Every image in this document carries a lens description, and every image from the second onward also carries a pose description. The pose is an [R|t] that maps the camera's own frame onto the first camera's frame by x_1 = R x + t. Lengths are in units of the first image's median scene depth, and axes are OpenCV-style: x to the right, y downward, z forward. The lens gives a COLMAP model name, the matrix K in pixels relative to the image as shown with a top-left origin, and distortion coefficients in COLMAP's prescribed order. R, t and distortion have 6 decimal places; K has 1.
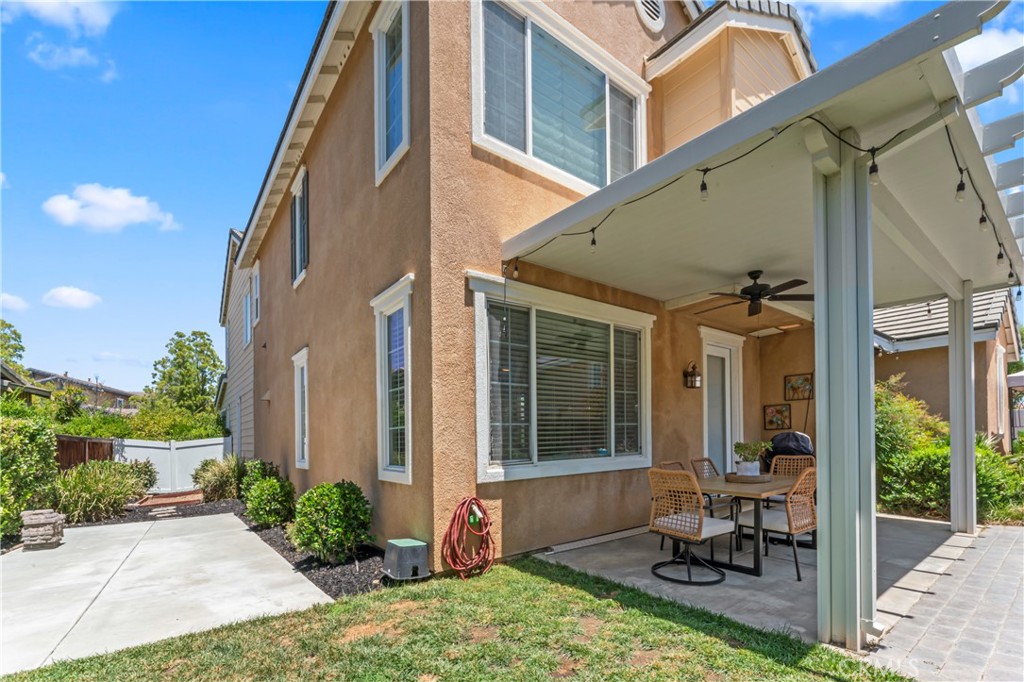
lens RADIAL K [[442.1, 0, 512.0], [0, 442.1, 341.0], [0, 0, 1]] dist [-0.000043, -0.000004]
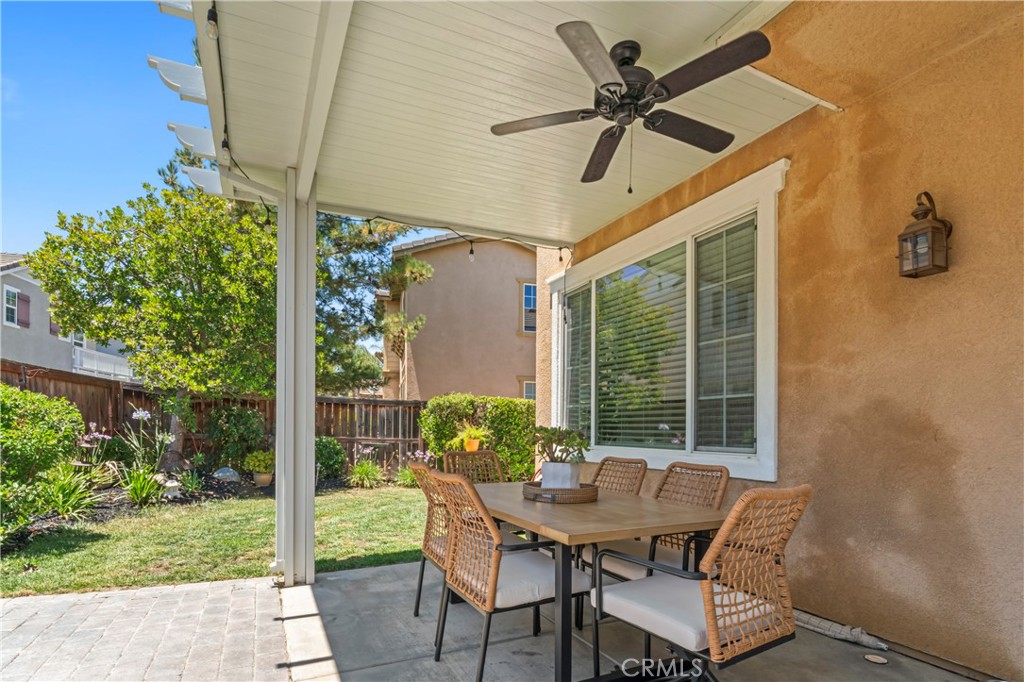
lens RADIAL K [[509.1, 0, 512.0], [0, 509.1, 341.0], [0, 0, 1]] dist [0.021180, -0.000094]
pose [[-0.195458, -0.143677, -0.970131, 0.958377], [0.210638, 0.959974, -0.184611, 0.181635], [0.957825, -0.240430, -0.157370, 0.854815]]
